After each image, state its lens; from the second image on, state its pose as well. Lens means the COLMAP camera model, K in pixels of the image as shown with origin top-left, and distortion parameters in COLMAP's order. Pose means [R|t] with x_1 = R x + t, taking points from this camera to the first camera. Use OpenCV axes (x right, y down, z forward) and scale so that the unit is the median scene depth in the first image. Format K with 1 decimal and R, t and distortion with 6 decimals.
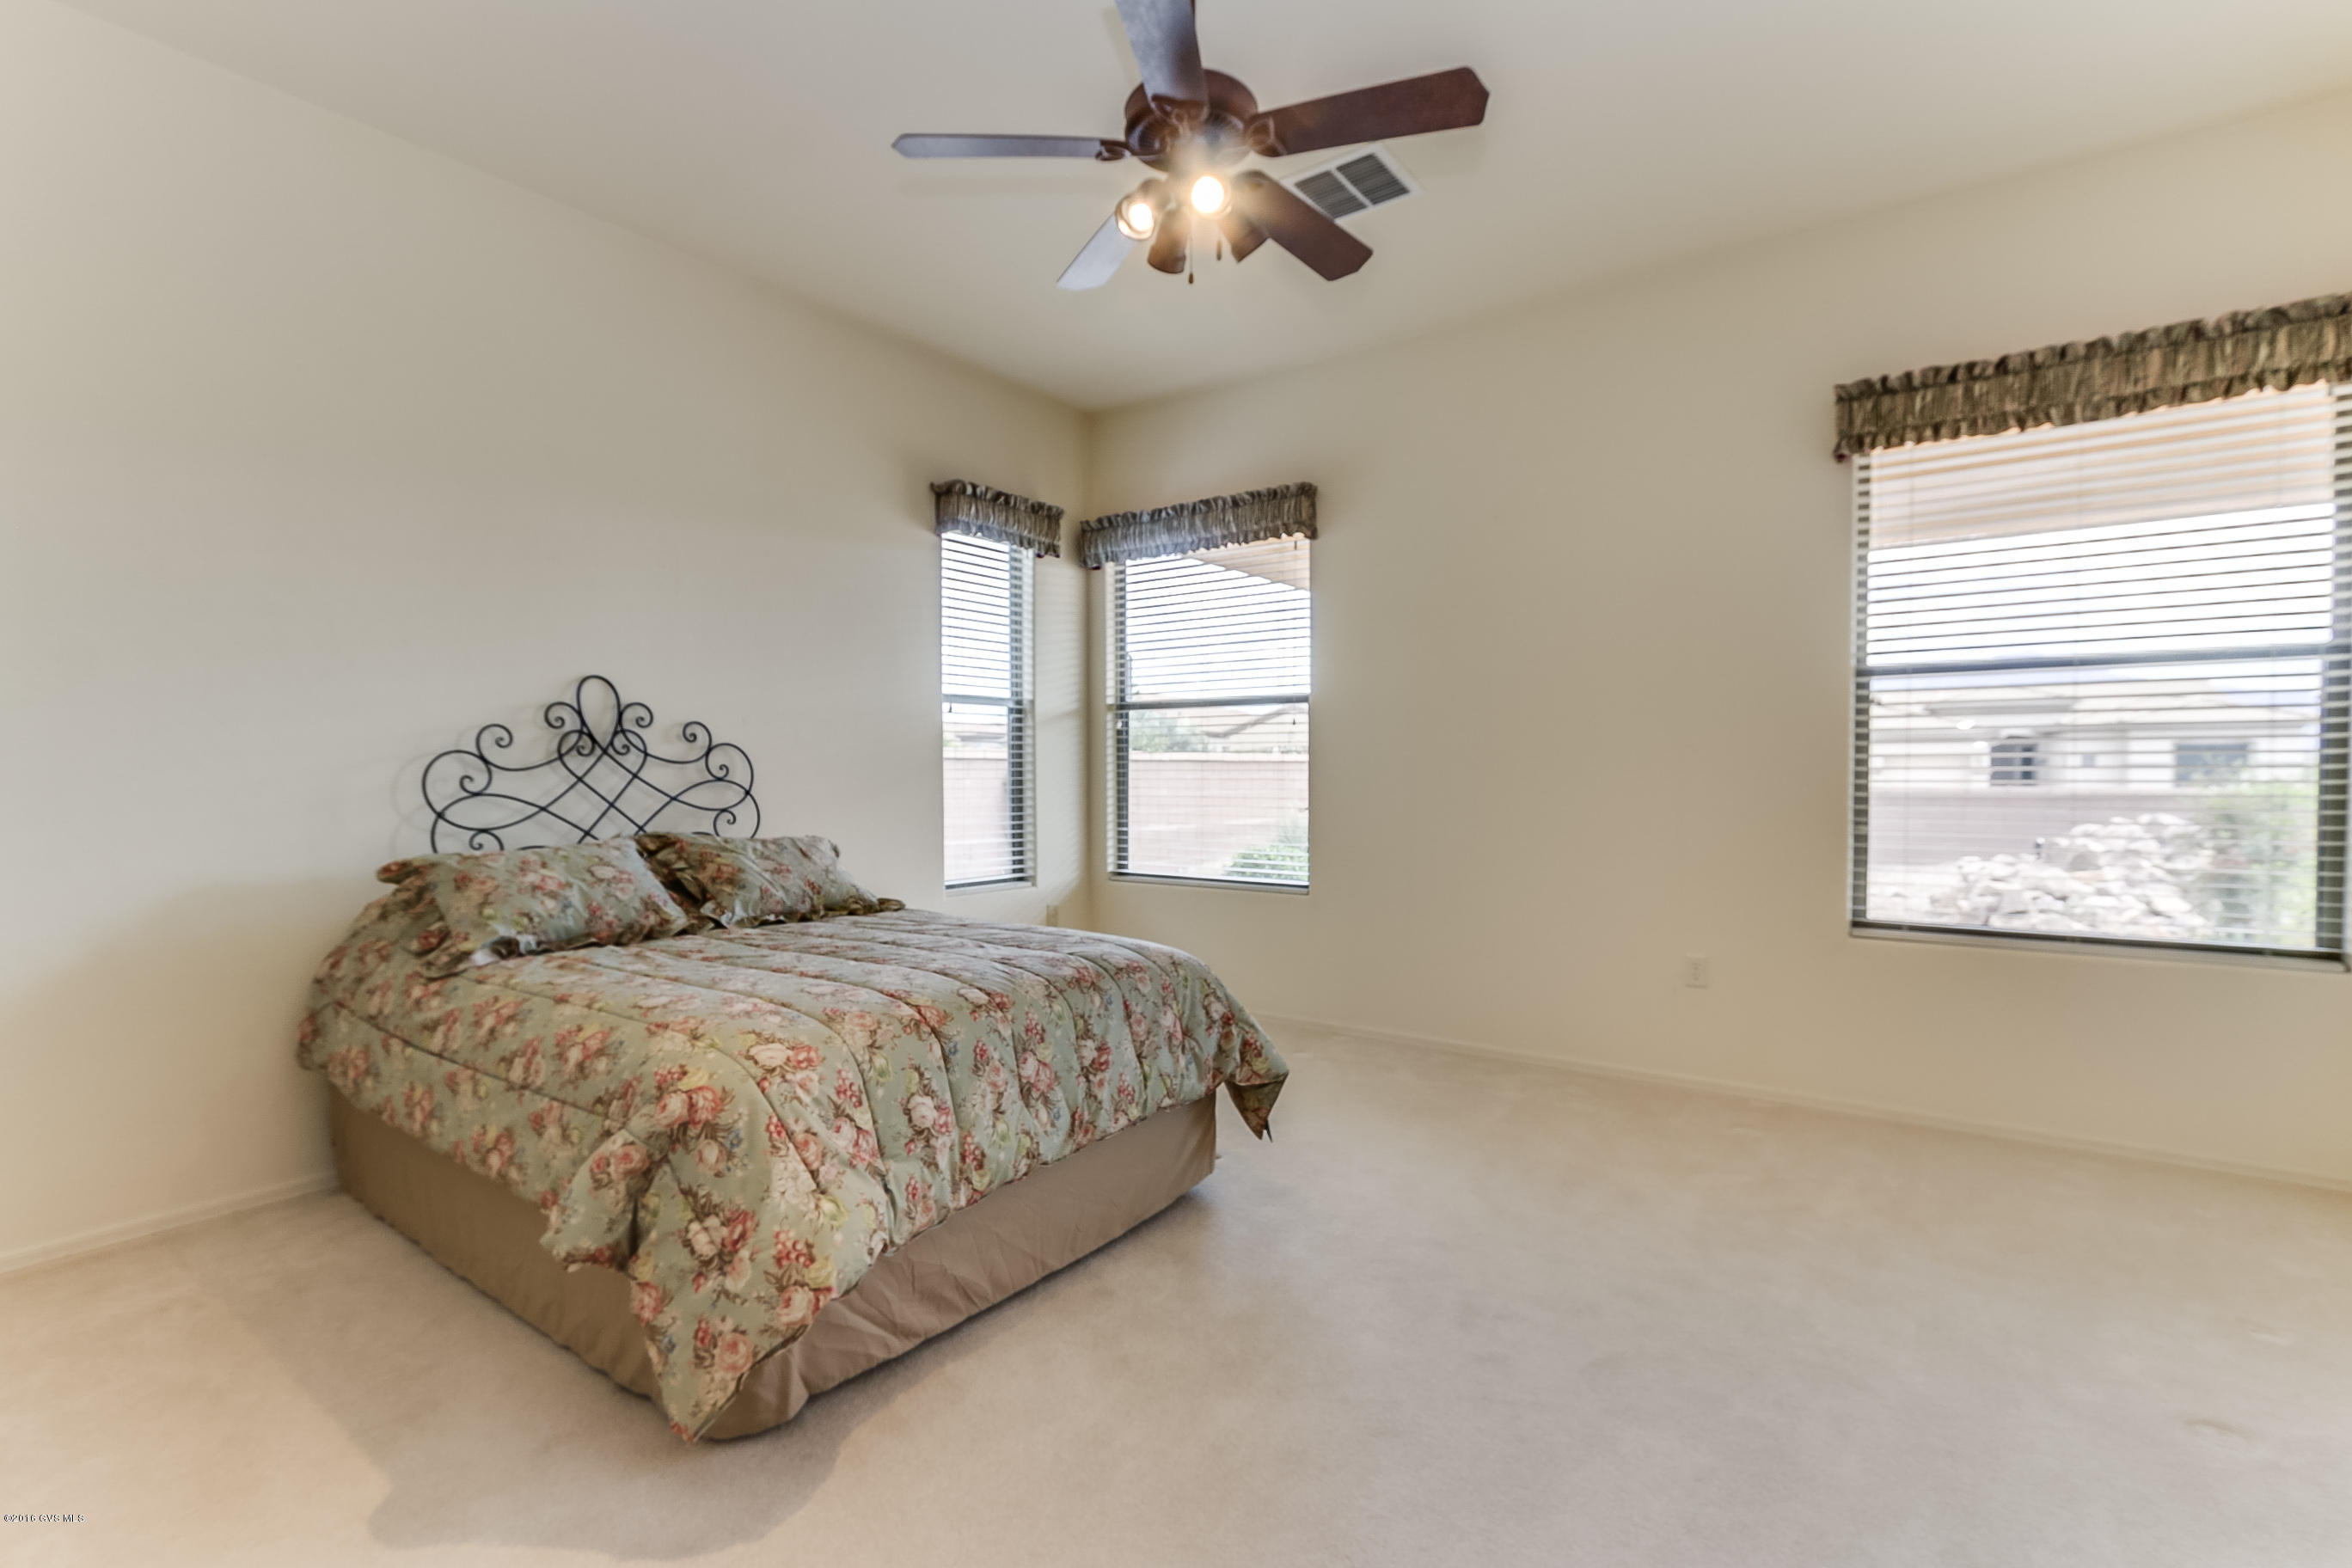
lens RADIAL K [[1082.9, 0, 1171.9], [0, 1082.9, 783.0], [0, 0, 1]] dist [-0.002750, -0.000017]
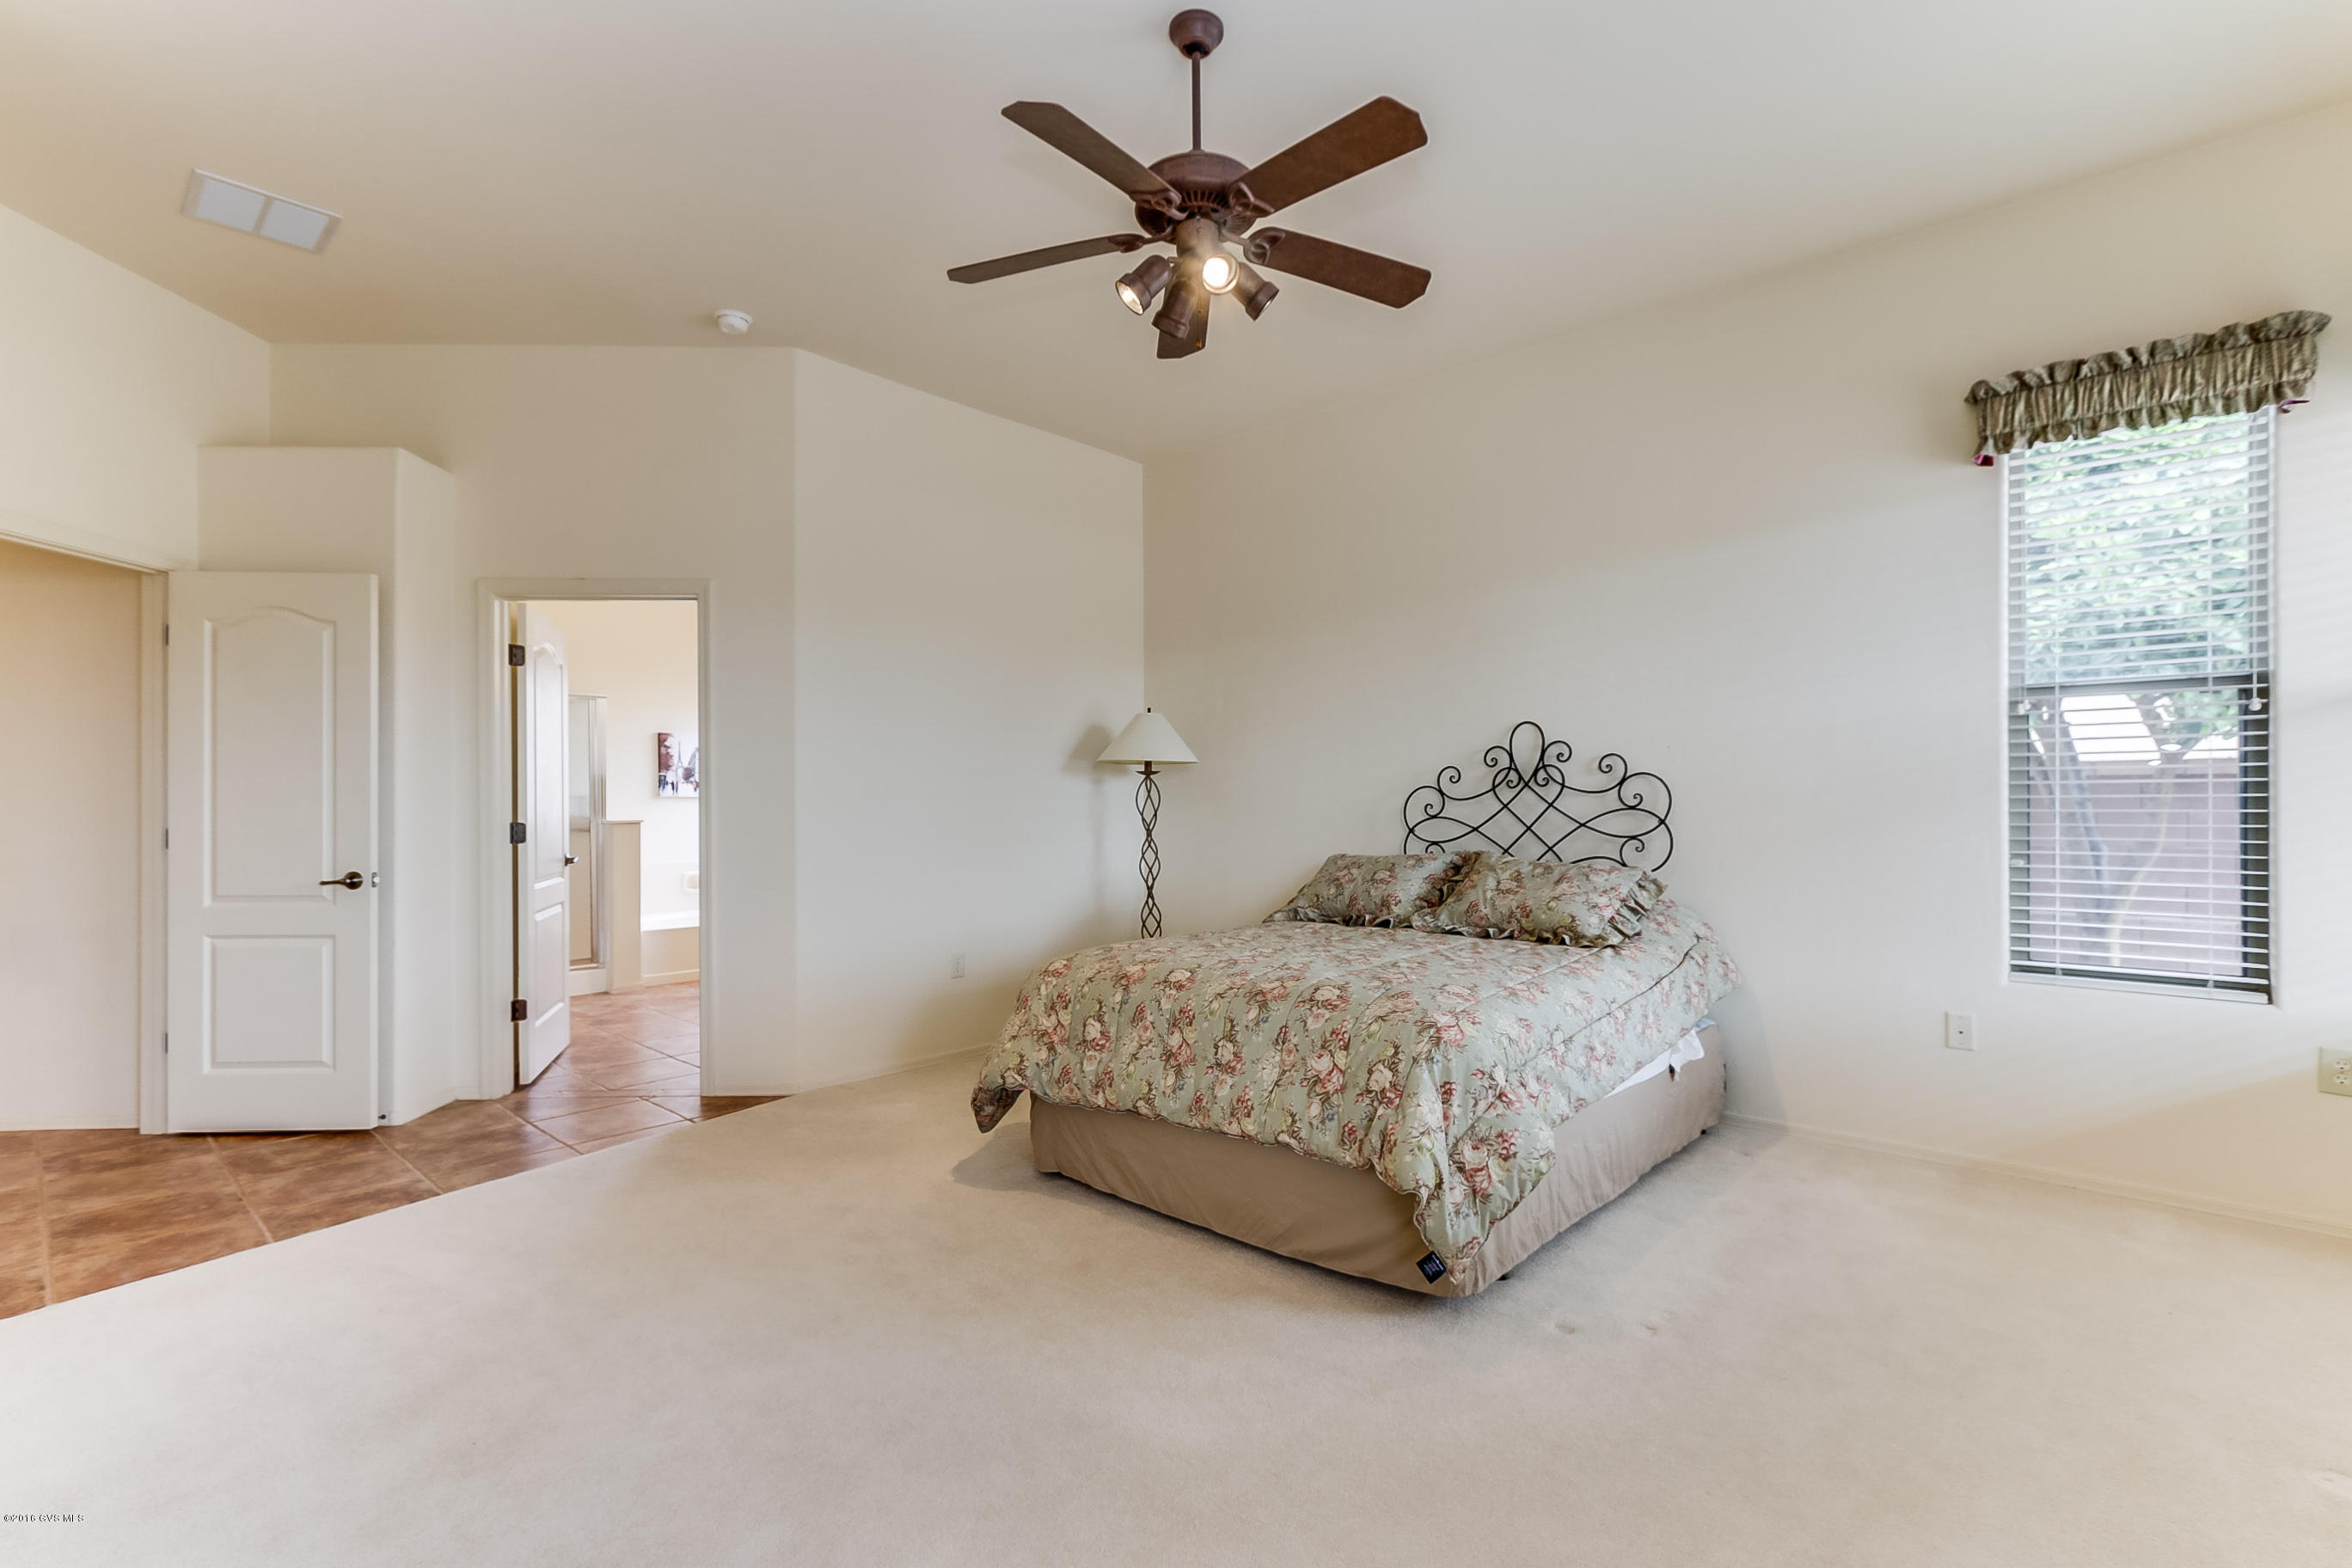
lens RADIAL K [[1082.9, 0, 1174.9], [0, 1082.9, 794.4], [0, 0, 1]] dist [-0.002750, -0.000017]
pose [[-0.092979, -0.003640, -0.995661, 0.720055], [-0.007879, 0.999965, -0.002920, -0.010873], [0.995637, 0.007573, -0.093005, 0.721063]]
